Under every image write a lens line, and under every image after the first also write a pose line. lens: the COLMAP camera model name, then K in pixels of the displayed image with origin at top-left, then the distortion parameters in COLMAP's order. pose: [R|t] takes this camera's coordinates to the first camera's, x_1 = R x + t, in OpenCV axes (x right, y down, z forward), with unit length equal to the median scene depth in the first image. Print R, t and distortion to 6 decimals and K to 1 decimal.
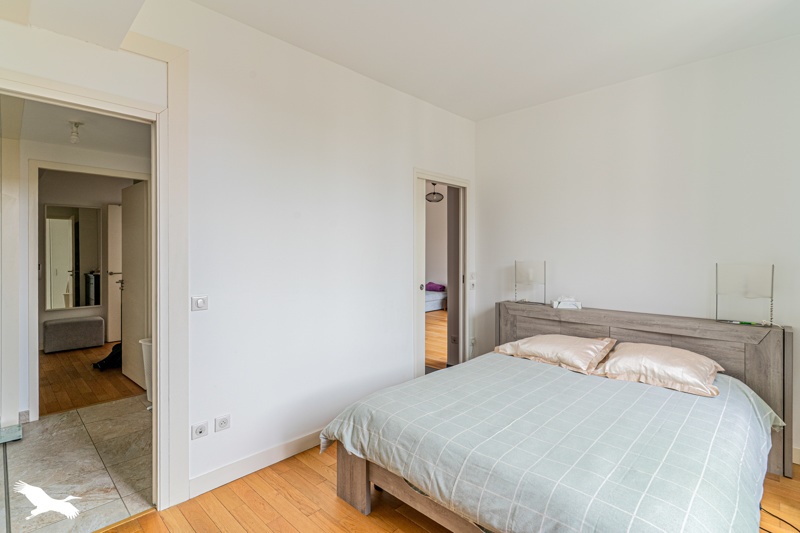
lens RADIAL K [[396.0, 0, 398.5], [0, 396.0, 255.2], [0, 0, 1]] dist [-0.001039, -0.000833]
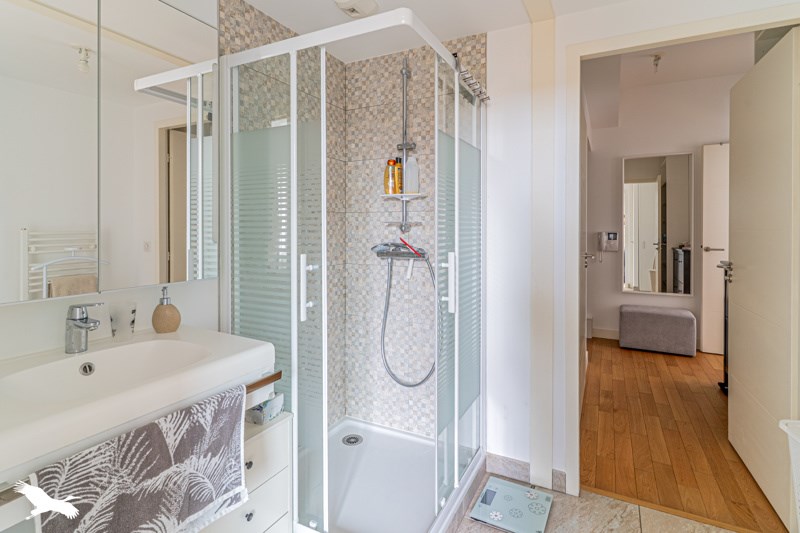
lens RADIAL K [[404.0, 0, 397.2], [0, 404.0, 227.8], [0, 0, 1]] dist [-0.000254, -0.000617]
pose [[0.286434, 0.002085, -0.958098, -0.229416], [-0.008704, 0.999962, -0.000426, 0.015146], [0.958060, 0.008461, 0.286441, 0.311539]]
